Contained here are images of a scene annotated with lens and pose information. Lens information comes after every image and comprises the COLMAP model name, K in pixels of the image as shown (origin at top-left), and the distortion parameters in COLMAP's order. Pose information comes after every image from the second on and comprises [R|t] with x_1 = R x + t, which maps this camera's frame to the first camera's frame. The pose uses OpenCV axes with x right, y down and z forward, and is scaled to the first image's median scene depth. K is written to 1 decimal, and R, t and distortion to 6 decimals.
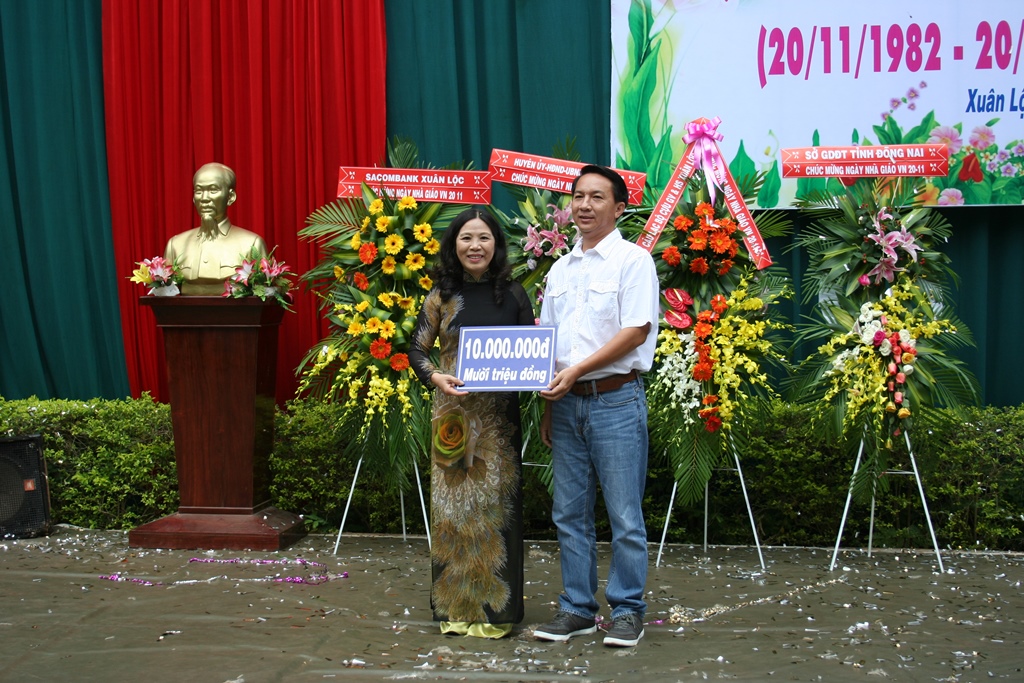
lens RADIAL K [[1436.1, 0, 497.0], [0, 1436.1, 341.6], [0, 0, 1]] dist [-0.020618, 0.000000]
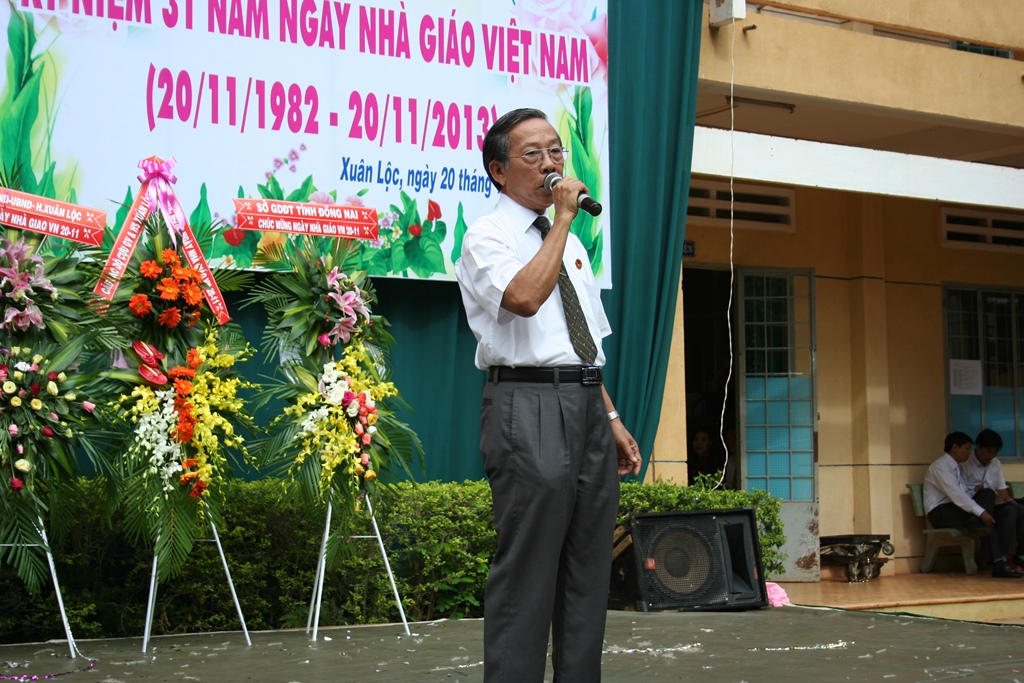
lens RADIAL K [[1849.9, 0, 502.5], [0, 1849.9, 348.3], [0, 0, 1]] dist [0.030008, 0.000000]
pose [[0.742102, 0.038173, 0.669199, -0.469542], [0.015323, 0.997150, -0.073872, 0.054622], [-0.670111, 0.065075, 0.739402, -0.006261]]
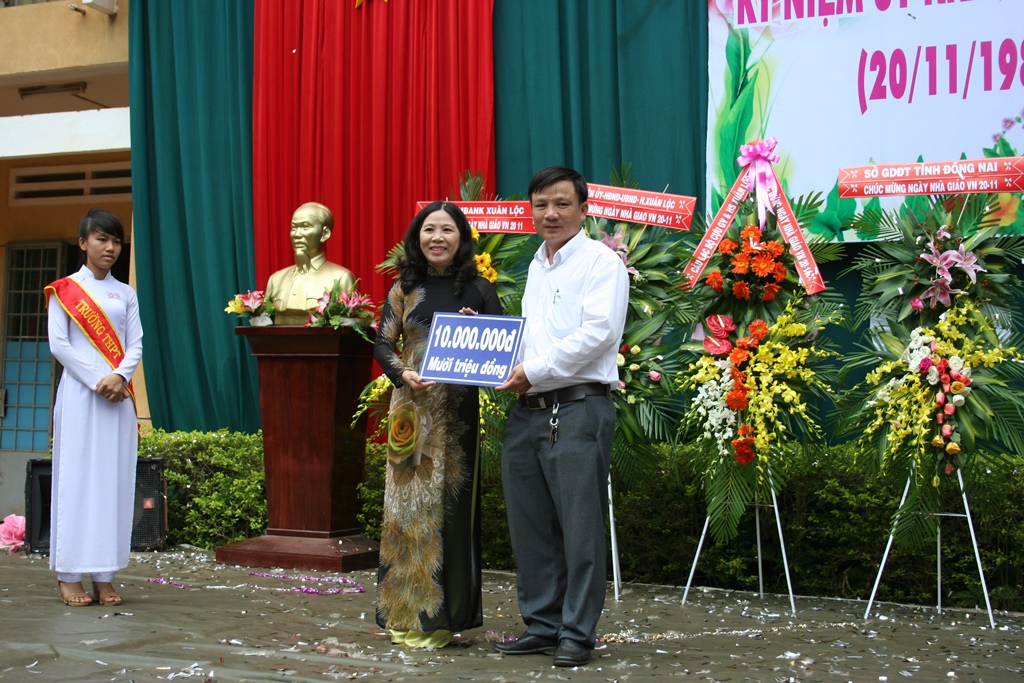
lens RADIAL K [[1436.1, 0, 493.7], [0, 1436.1, 342.1], [0, 0, 1]] dist [-0.020618, 0.000000]
pose [[0.954008, 0.005964, -0.299723, 0.259851], [-0.029794, 0.996738, -0.075000, 0.055754], [0.298298, 0.080481, 0.951074, 0.046303]]
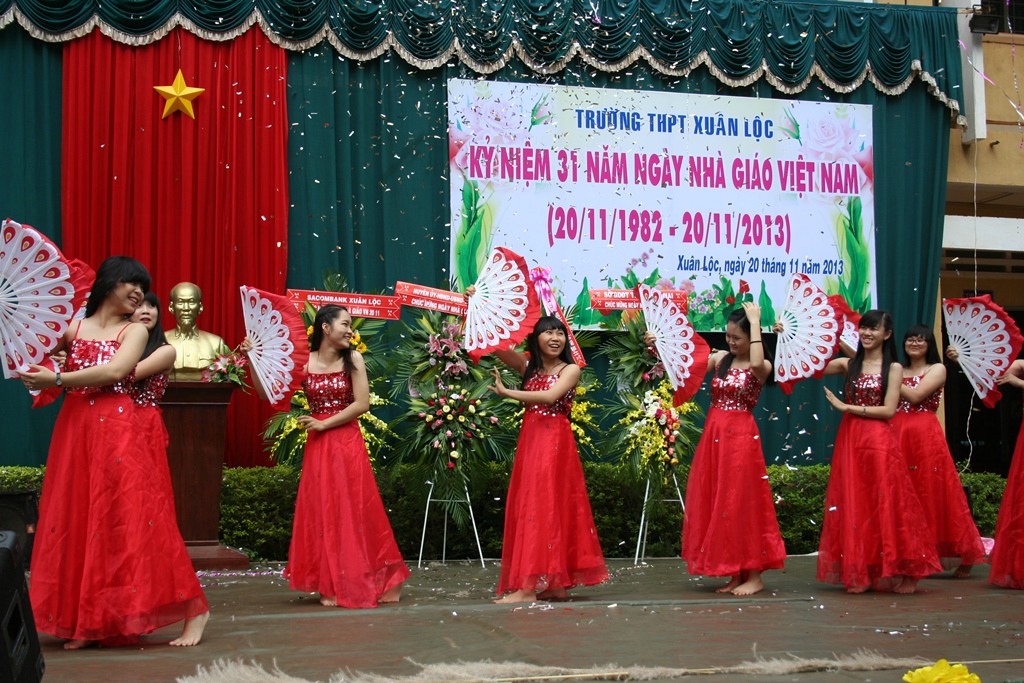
lens RADIAL K [[1436.1, 0, 503.3], [0, 1436.1, 348.6], [0, 0, 1]] dist [-0.020618, 0.000000]
pose [[0.925655, 0.026197, 0.377461, -0.449106], [0.006300, 0.996395, -0.084602, 0.054556], [-0.378317, 0.080690, 0.922153, -0.354199]]
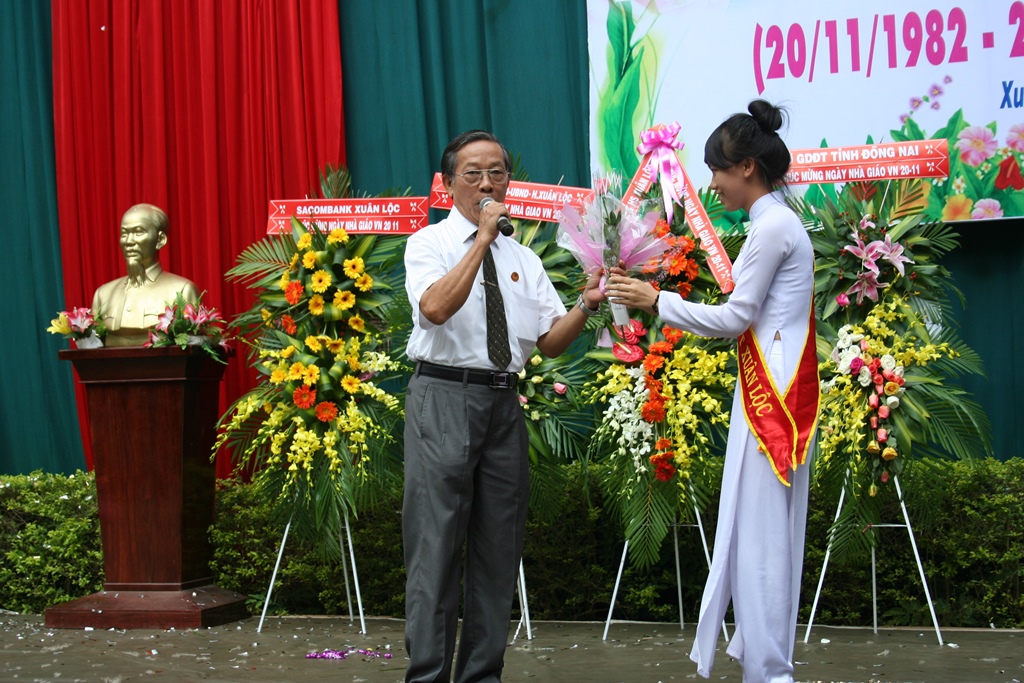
lens RADIAL K [[1658.5, 0, 498.7], [0, 1658.5, 339.8], [0, 0, 1]] dist [0.019392, 0.000000]
pose [[0.988284, -0.029885, -0.149672, 0.191530], [0.017435, 0.996329, -0.083815, 0.057120], [0.151628, 0.080223, 0.985177, -0.000485]]
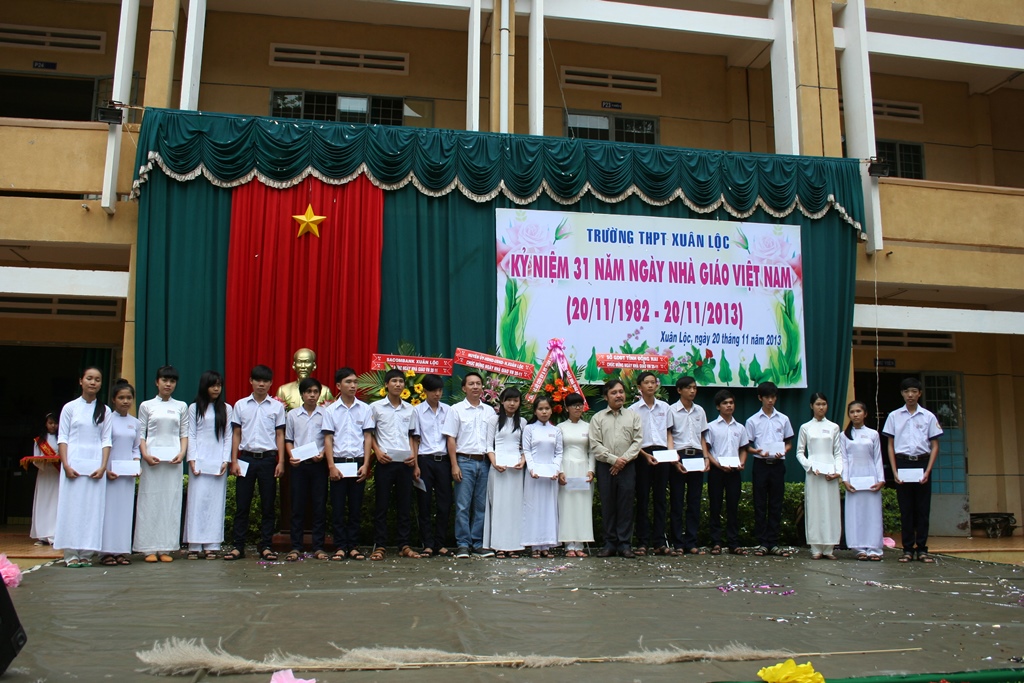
lens RADIAL K [[913.4, 0, 508.2], [0, 913.4, 345.7], [0, 0, 1]] dist [-0.137765, 0.122503]
pose [[0.957651, 0.049411, 0.283659, -0.295255], [-0.007190, 0.988962, -0.147996, 0.051543], [-0.287840, 0.139689, 0.947436, -0.234744]]
